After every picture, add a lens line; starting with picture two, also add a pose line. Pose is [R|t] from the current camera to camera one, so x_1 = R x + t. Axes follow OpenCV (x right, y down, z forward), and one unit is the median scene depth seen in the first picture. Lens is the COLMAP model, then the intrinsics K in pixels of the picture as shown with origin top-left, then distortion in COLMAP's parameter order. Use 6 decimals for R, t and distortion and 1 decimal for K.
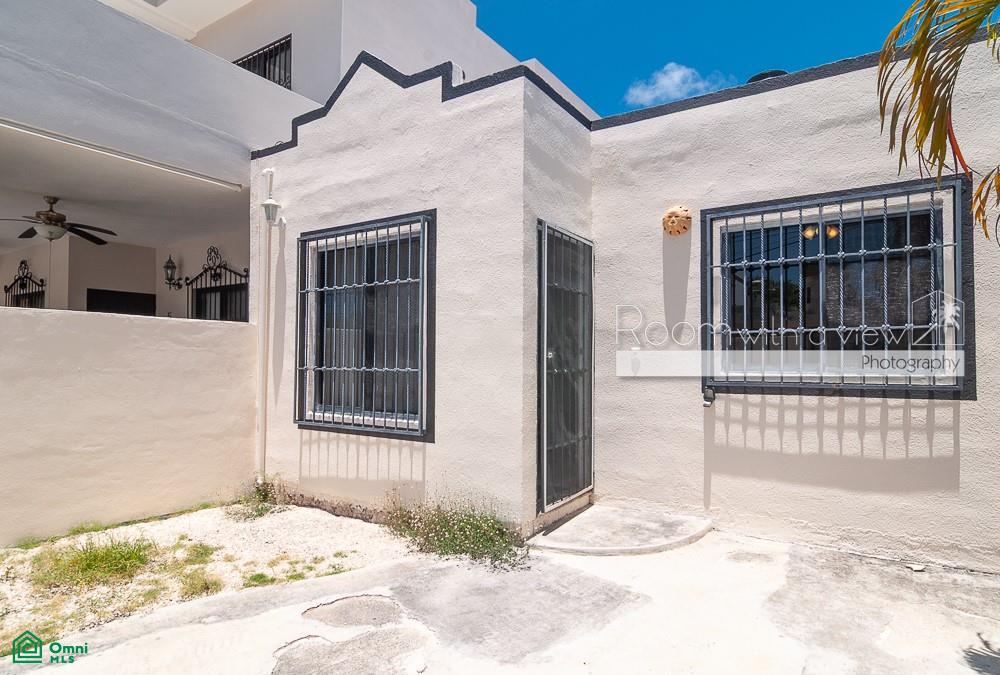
lens RADIAL K [[559.4, 0, 523.7], [0, 559.4, 343.1], [0, 0, 1]] dist [0.000144, 0.000358]
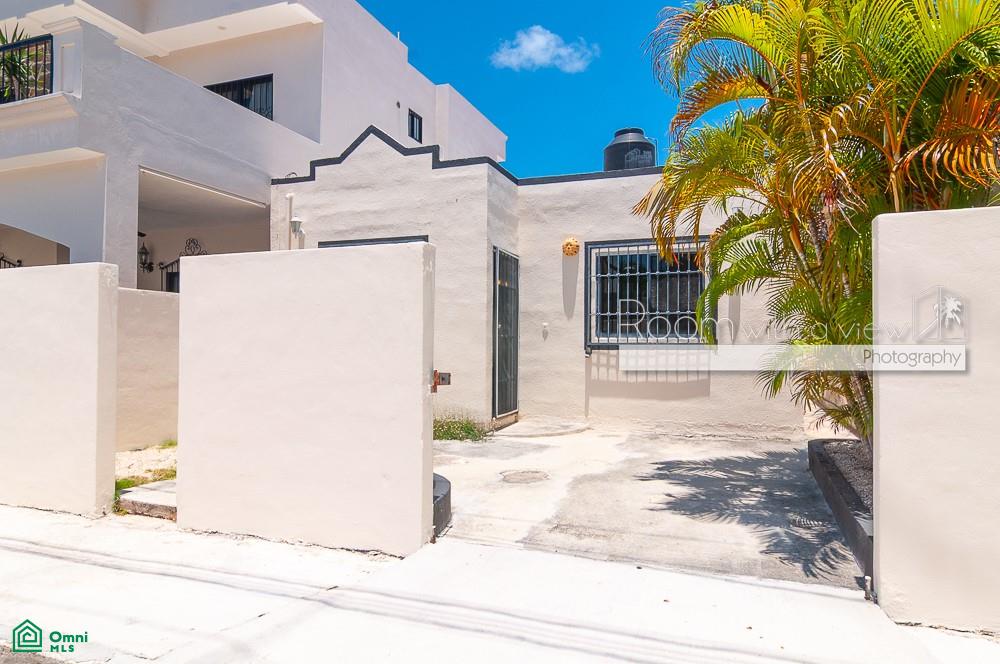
lens RADIAL K [[639.6, 0, 500.0], [0, 639.6, 332.0], [0, 0, 1]] dist [-0.000238, -0.003645]
pose [[0.981219, 0.008601, 0.192707, -0.301096], [-0.009805, 0.999938, 0.005295, 0.026780], [-0.192649, -0.007085, 0.981242, -0.838605]]
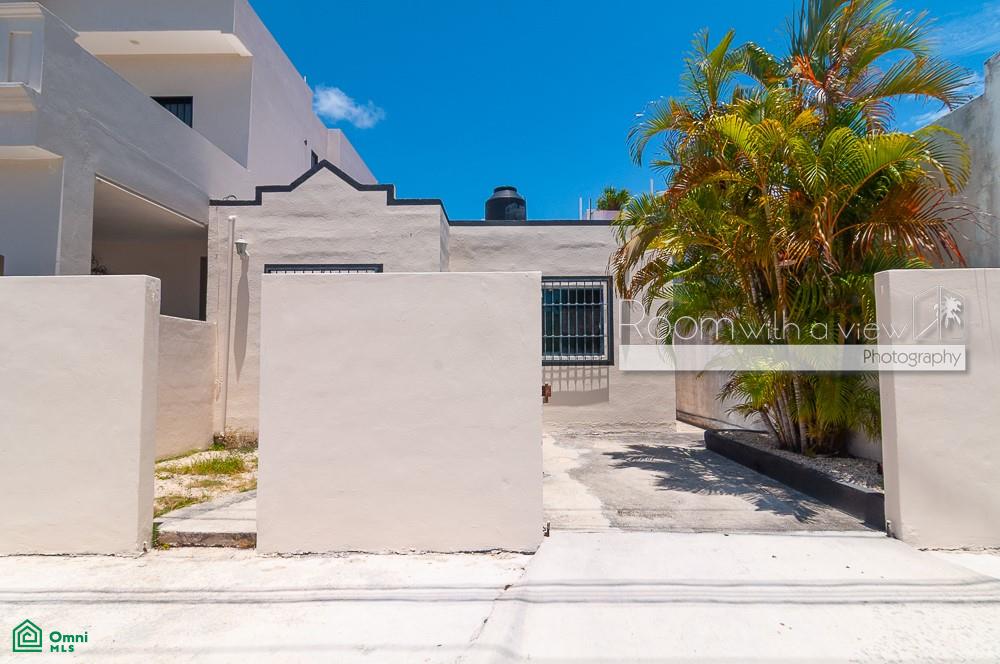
lens RADIAL K [[542.1, 0, 500.0], [0, 542.1, 332.0], [0, 0, 1]] dist [-0.002820, -0.000563]
pose [[0.854518, 0.027819, 0.518677, -0.716976], [-0.010443, 0.999283, -0.036392, 0.035595], [-0.519318, 0.025680, 0.854195, -0.657582]]
